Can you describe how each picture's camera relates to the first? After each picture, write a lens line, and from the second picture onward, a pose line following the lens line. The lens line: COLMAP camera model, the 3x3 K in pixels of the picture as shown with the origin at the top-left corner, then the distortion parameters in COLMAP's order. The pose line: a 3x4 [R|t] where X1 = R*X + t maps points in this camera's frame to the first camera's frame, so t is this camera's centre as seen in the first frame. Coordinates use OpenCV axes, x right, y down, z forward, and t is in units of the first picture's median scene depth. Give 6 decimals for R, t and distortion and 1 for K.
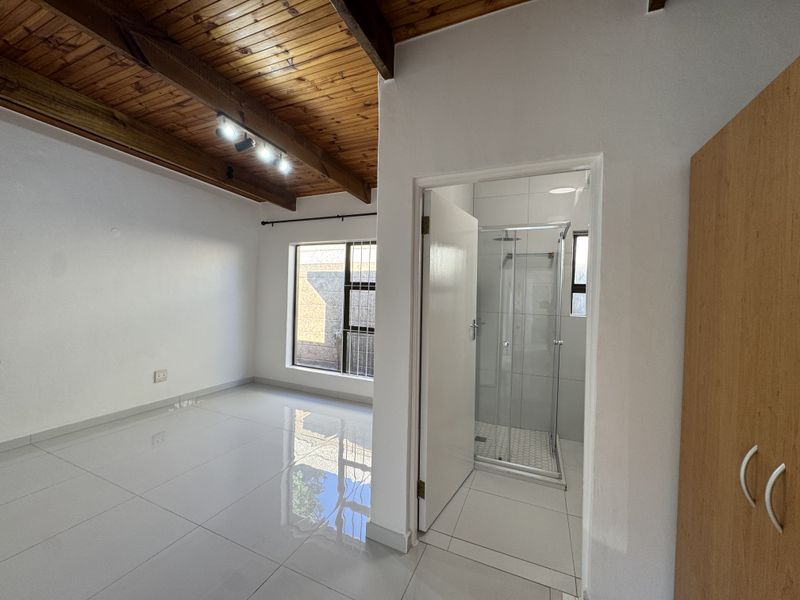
lens RADIAL K [[314.5, 0, 402.1], [0, 314.5, 304.3], [0, 0, 1]] dist [0.002263, 0.000021]
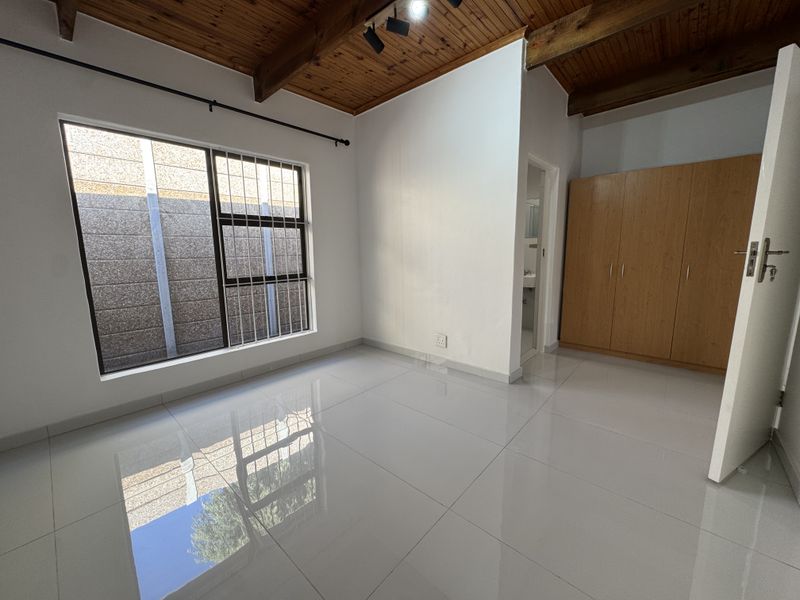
lens RADIAL K [[314.5, 0, 402.7], [0, 314.5, 295.8], [0, 0, 1]] dist [0.002263, 0.000021]
pose [[0.306191, -0.186206, 0.933582, -0.725632], [0.027304, 0.981998, 0.186908, -0.014542], [-0.951579, -0.031739, 0.305763, 0.441252]]
